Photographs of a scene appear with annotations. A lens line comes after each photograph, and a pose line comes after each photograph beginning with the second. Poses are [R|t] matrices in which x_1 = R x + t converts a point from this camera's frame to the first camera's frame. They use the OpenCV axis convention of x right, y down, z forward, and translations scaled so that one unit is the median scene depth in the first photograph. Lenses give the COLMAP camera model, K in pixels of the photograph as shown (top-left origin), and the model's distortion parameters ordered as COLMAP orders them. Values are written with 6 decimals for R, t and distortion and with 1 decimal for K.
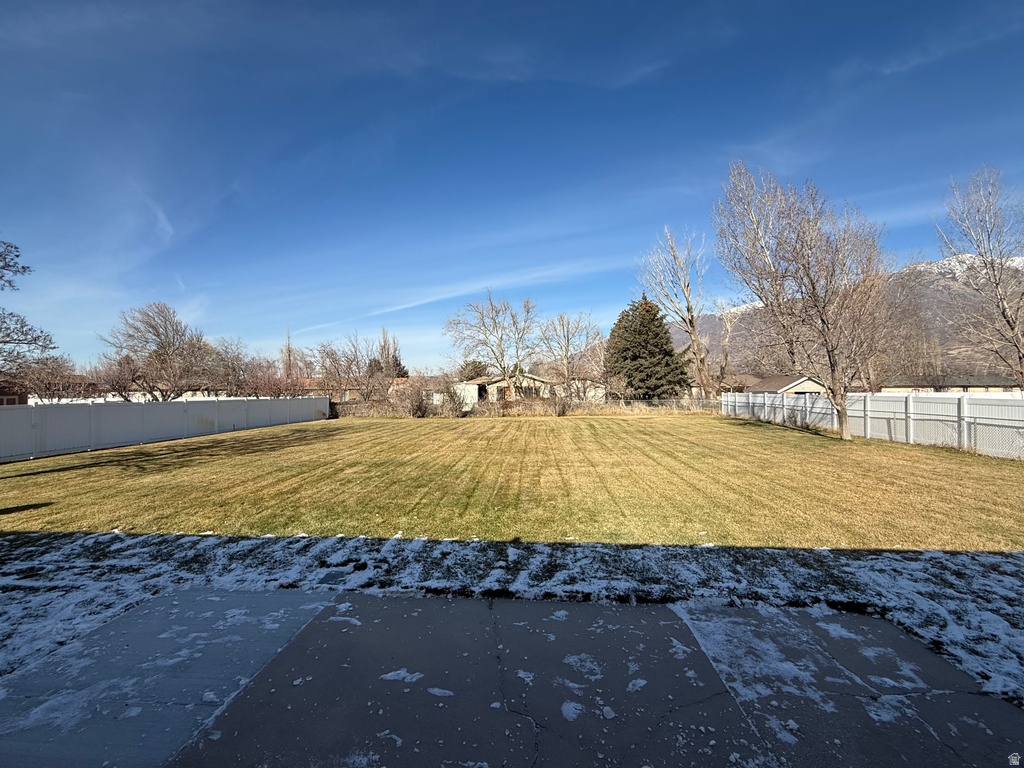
lens RADIAL K [[442.7, 0, 511.3], [0, 442.7, 382.7], [0, 0, 1]] dist [0.000785, 0.000016]
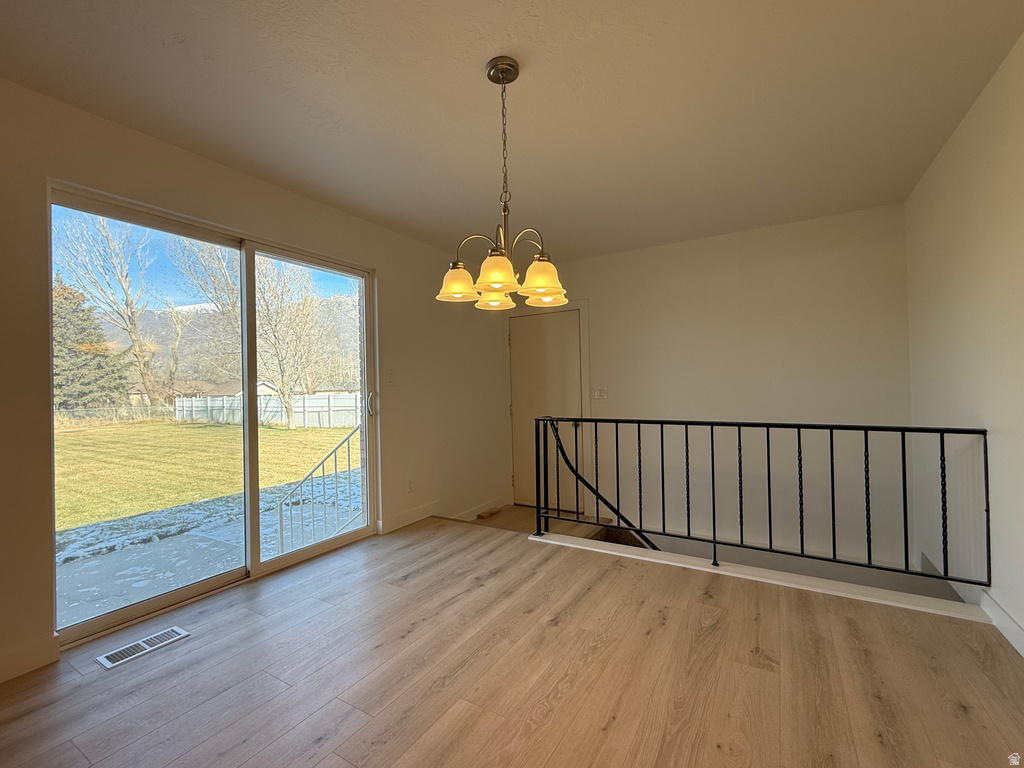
lens RADIAL K [[442.7, 0, 511.3], [0, 442.7, 382.7], [0, 0, 1]] dist [0.000785, 0.000016]
pose [[0.443671, 0.005780, 0.896171, -0.092131], [0.008595, 0.999906, -0.010704, 0.007907], [-0.896148, 0.012452, 0.443580, -0.116253]]
